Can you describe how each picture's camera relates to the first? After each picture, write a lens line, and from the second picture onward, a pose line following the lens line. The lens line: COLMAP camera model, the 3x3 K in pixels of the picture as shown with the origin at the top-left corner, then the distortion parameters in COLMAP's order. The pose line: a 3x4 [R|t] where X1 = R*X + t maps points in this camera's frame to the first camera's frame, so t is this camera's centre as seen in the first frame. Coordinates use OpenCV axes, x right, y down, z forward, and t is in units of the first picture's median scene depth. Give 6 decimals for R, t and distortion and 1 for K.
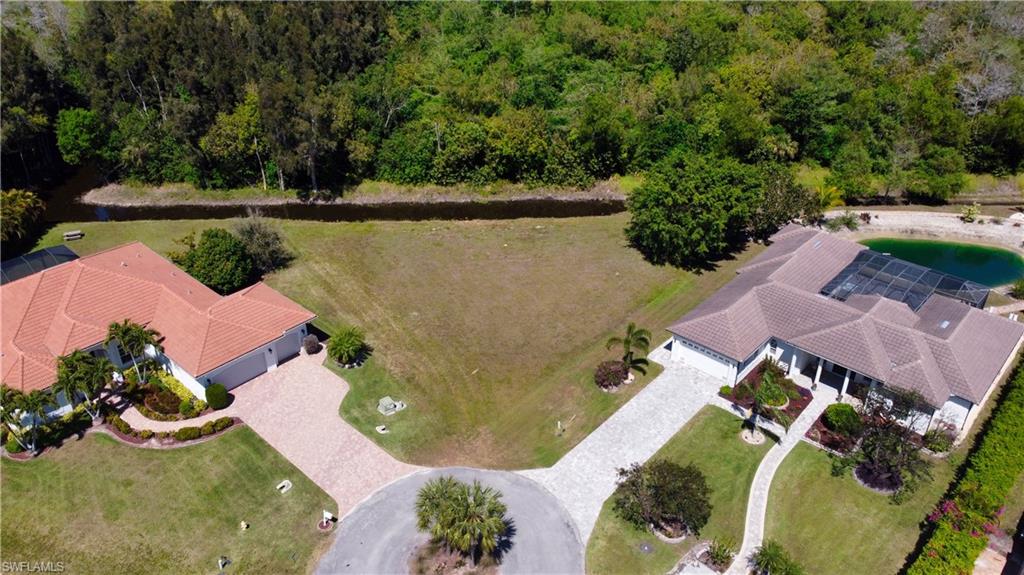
lens RADIAL K [[770.8, 0, 512.0], [0, 770.8, 285.9], [0, 0, 1]] dist [0.002577, 0.005221]
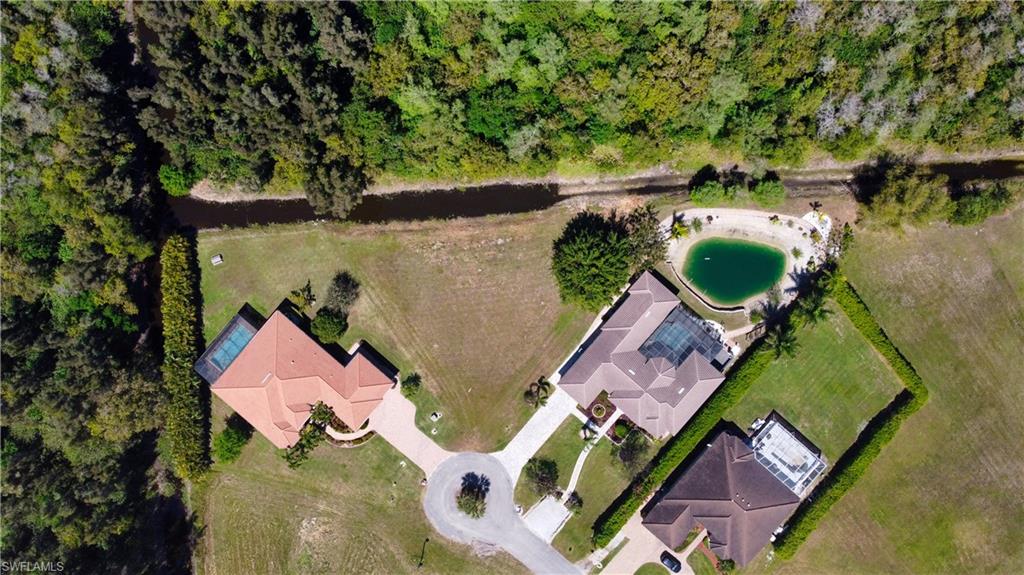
lens RADIAL K [[770.8, 0, 512.5], [0, 770.8, 286.7], [0, 0, 1]] dist [0.002577, 0.005221]
pose [[0.999649, -0.024312, -0.010541, 0.104649], [0.021302, 0.500726, 0.865343, -1.941788], [-0.015760, -0.865264, 0.501068, 0.154370]]
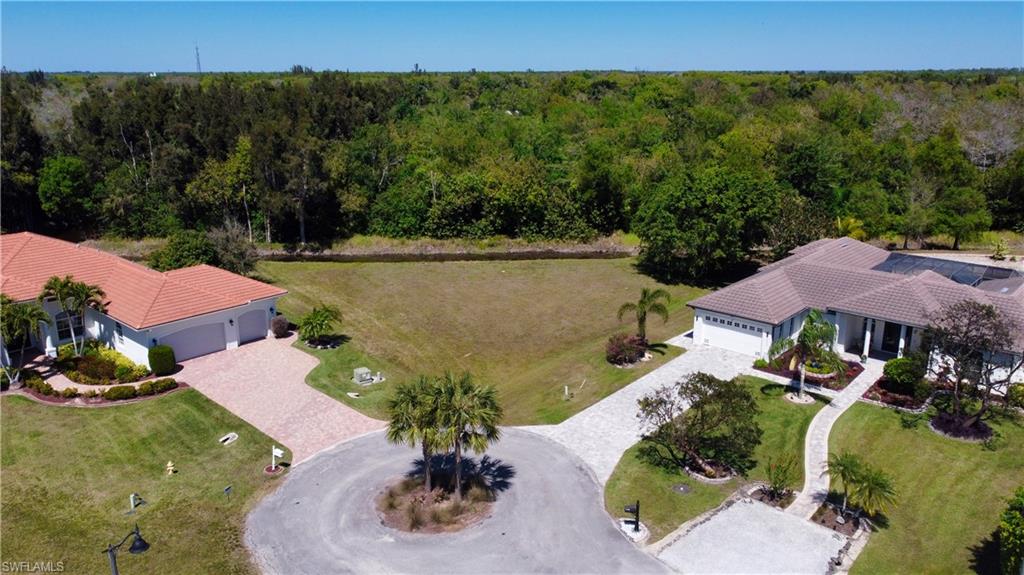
lens RADIAL K [[770.8, 0, 511.5], [0, 770.8, 285.7], [0, 0, 1]] dist [0.002577, 0.005221]
pose [[0.999997, -0.002382, 0.000084, 0.001568], [0.002325, 0.966687, -0.255950, 0.258474], [0.000529, 0.255950, 0.966690, 0.146051]]
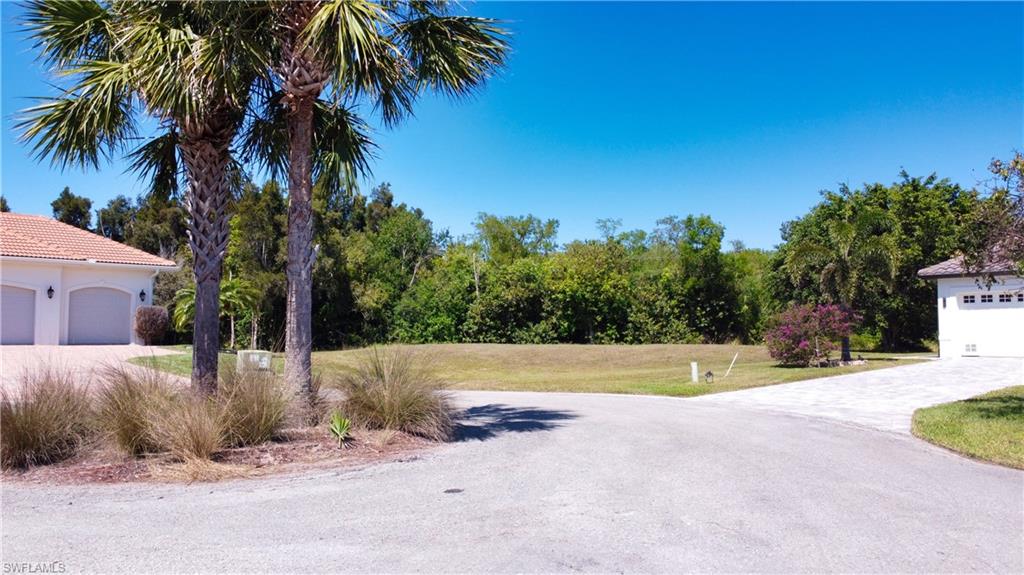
lens RADIAL K [[770.8, 0, 507.5], [0, 770.8, 285.4], [0, 0, 1]] dist [0.002577, 0.005221]
pose [[0.994196, -0.006354, -0.107394, 0.014890], [-0.054875, 0.828677, -0.557031, 0.317789], [0.092535, 0.559692, 0.823518, 0.613773]]
